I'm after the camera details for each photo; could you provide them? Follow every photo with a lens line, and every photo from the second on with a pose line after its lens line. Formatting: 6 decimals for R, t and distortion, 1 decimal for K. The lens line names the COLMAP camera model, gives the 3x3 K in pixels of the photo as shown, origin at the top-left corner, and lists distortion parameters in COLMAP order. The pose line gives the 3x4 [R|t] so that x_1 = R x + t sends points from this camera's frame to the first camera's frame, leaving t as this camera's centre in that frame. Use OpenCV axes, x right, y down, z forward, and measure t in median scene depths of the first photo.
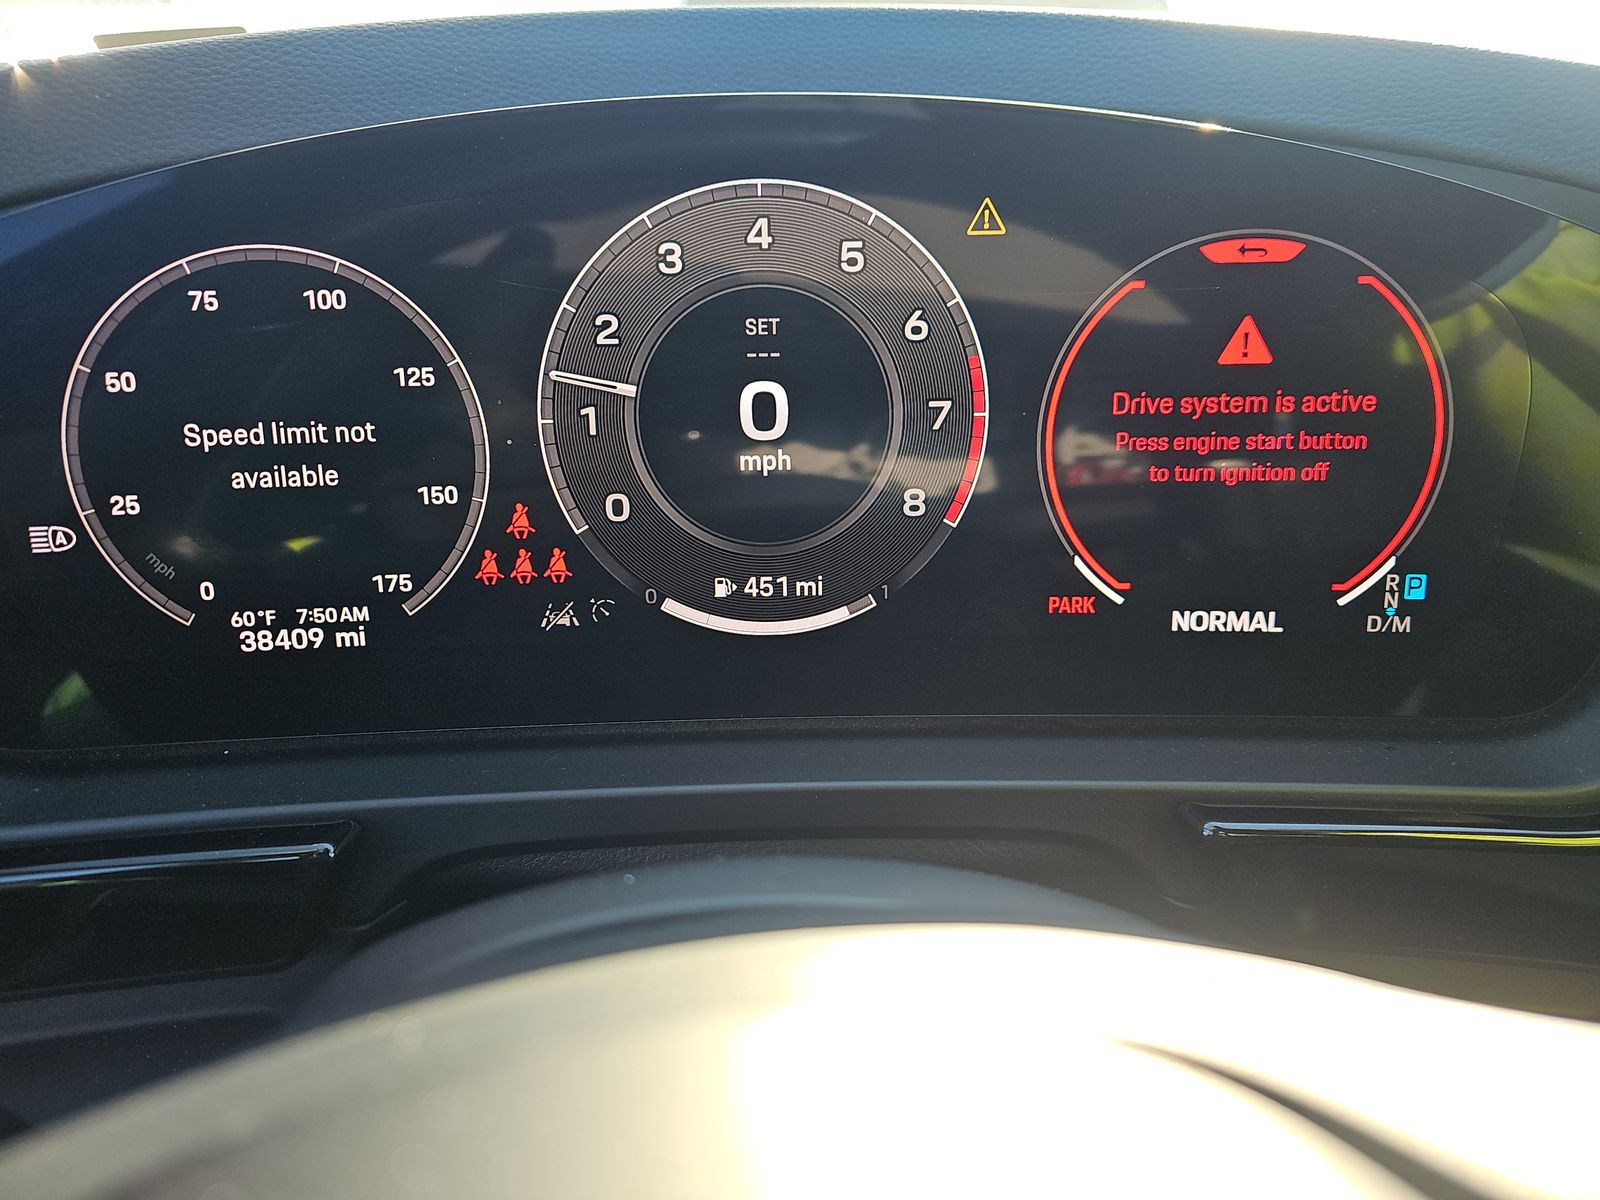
lens RADIAL K [[1064.0, 0, 790.8], [0, 1064.0, 589.6], [0, 0, 1]] dist [0.016058, -0.010445]
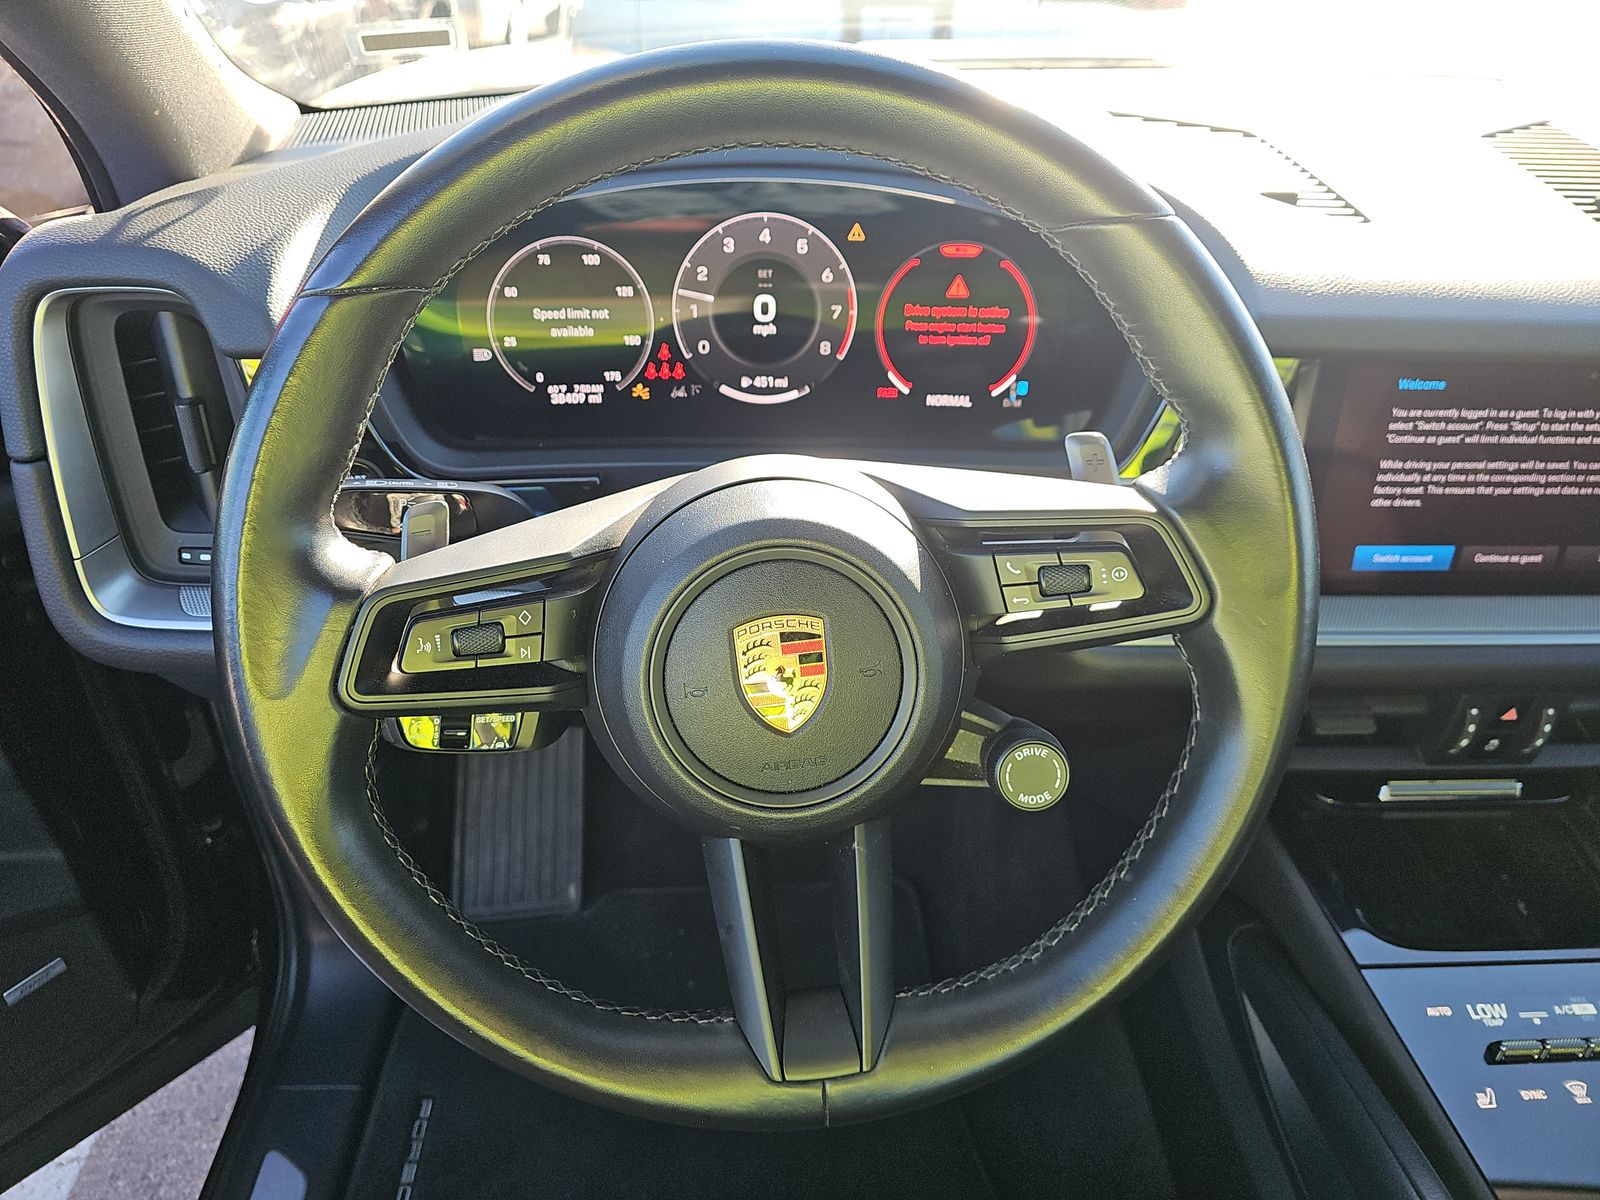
lens RADIAL K [[1064.0, 0, 800.8], [0, 1064.0, 603.8], [0, 0, 1]] dist [0.016058, -0.010445]
pose [[0.998206, 0.014263, 0.058157, -0.075996], [-0.025714, 0.979210, 0.201211, 0.002036], [-0.054078, -0.202345, 0.977820, -1.544468]]
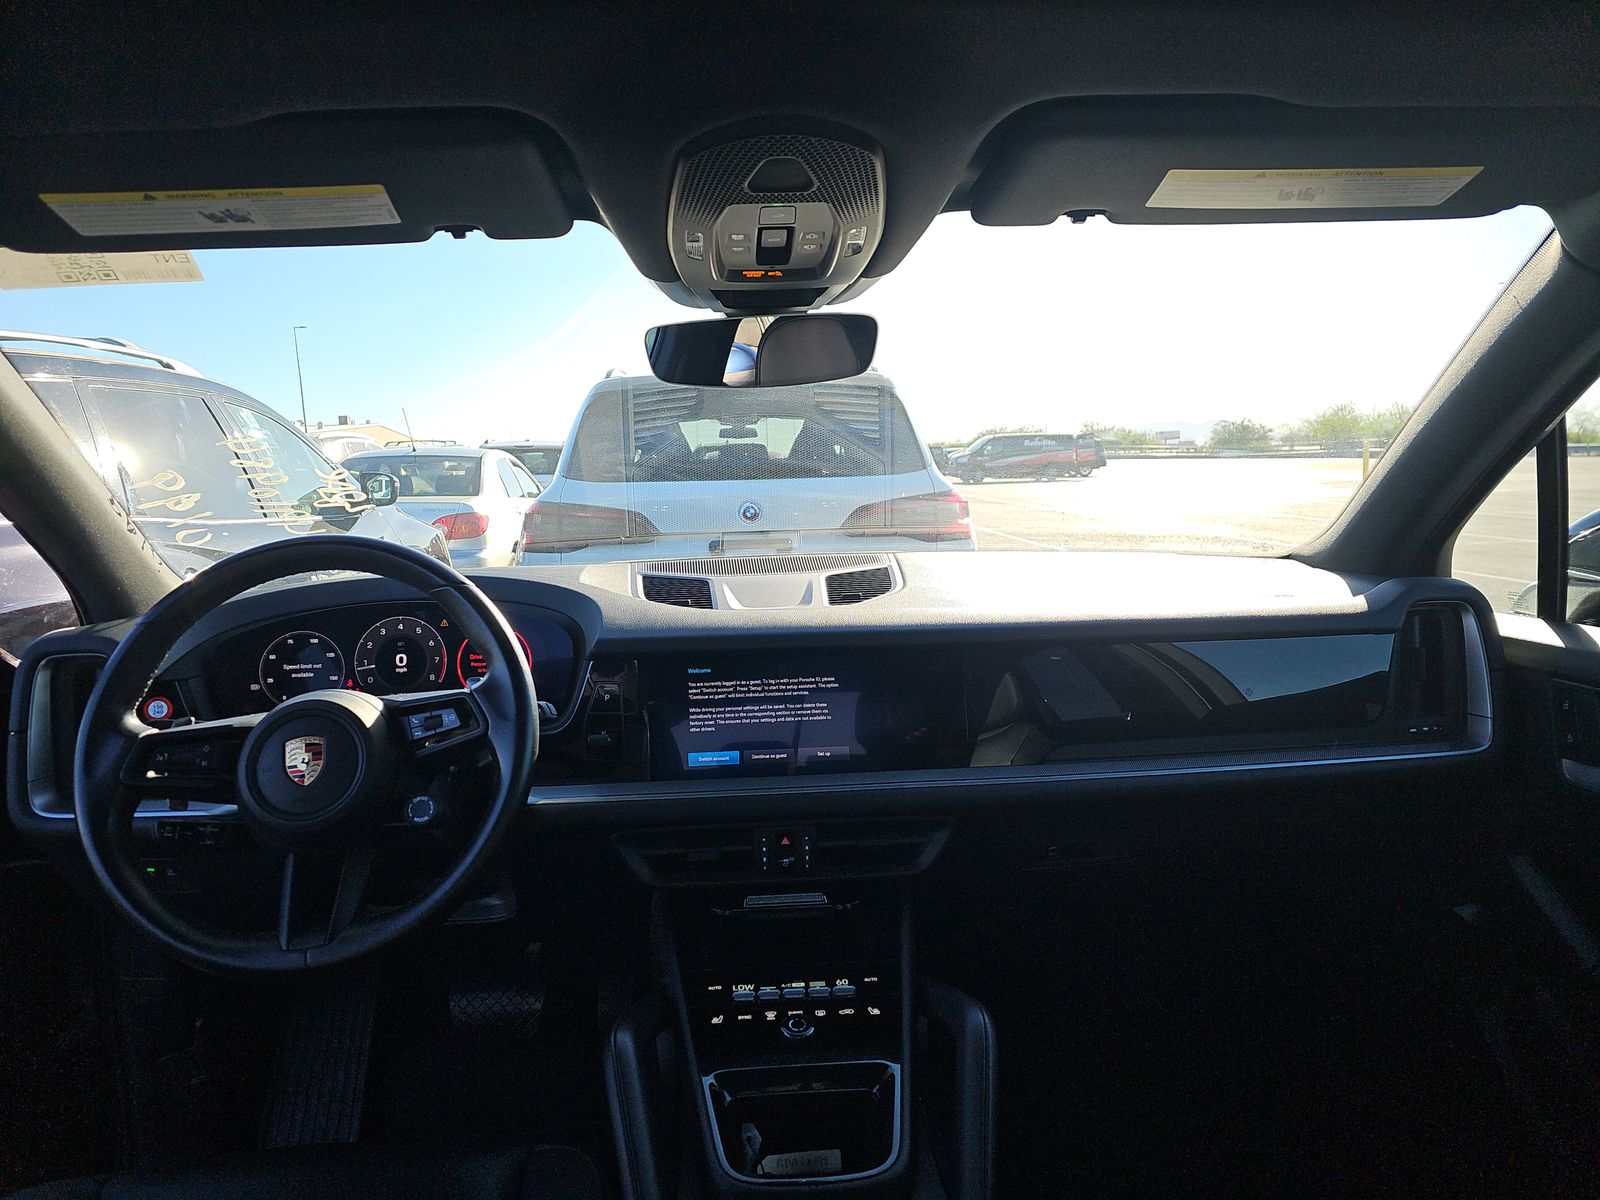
lens RADIAL K [[1064.0, 0, 803.4], [0, 1064.0, 606.0], [0, 0, 1]] dist [0.016058, -0.010445]
pose [[0.998547, -0.018429, 0.050644, 1.618726], [0.030781, 0.966384, -0.255253, 0.927598], [-0.044237, 0.256441, 0.965547, -4.002116]]
